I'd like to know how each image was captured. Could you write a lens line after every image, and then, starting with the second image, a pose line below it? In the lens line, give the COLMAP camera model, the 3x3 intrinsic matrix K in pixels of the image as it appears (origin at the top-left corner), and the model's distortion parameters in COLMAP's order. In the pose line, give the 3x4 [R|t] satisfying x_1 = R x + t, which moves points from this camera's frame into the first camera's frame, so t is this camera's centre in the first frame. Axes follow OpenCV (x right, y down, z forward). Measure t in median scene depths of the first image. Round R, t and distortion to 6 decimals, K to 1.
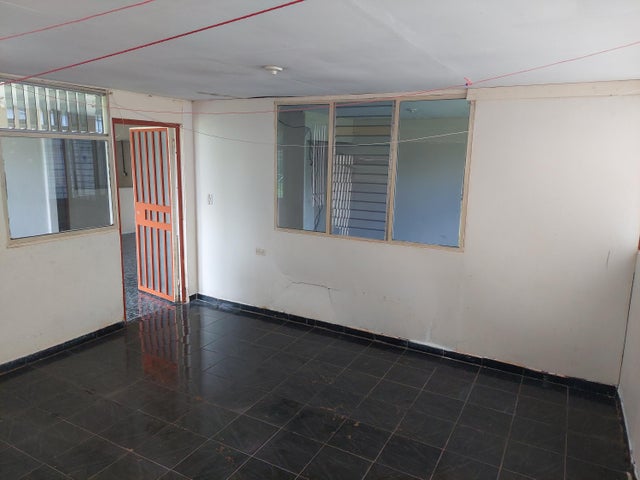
lens RADIAL K [[456.4, 0, 323.8], [0, 456.4, 232.4], [0, 0, 1]] dist [0.104835, -0.102172]
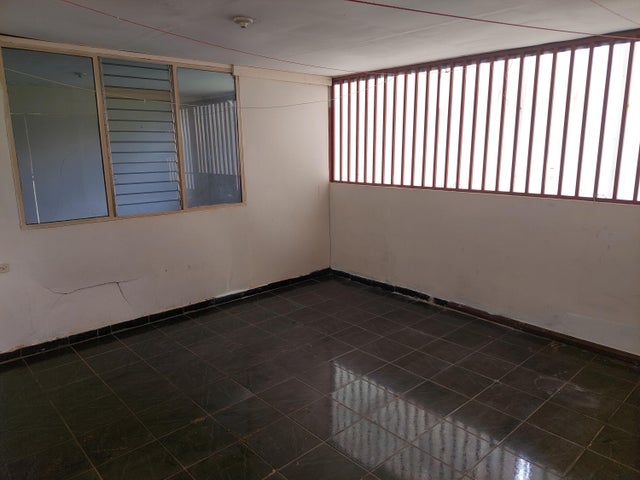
lens RADIAL K [[456.4, 0, 323.8], [0, 456.4, 232.4], [0, 0, 1]] dist [0.104835, -0.102172]
pose [[0.325554, -0.208556, 0.922236, -0.693025], [0.175316, 0.971772, 0.157871, -0.038419], [-0.929128, 0.110288, 0.352928, 0.371394]]
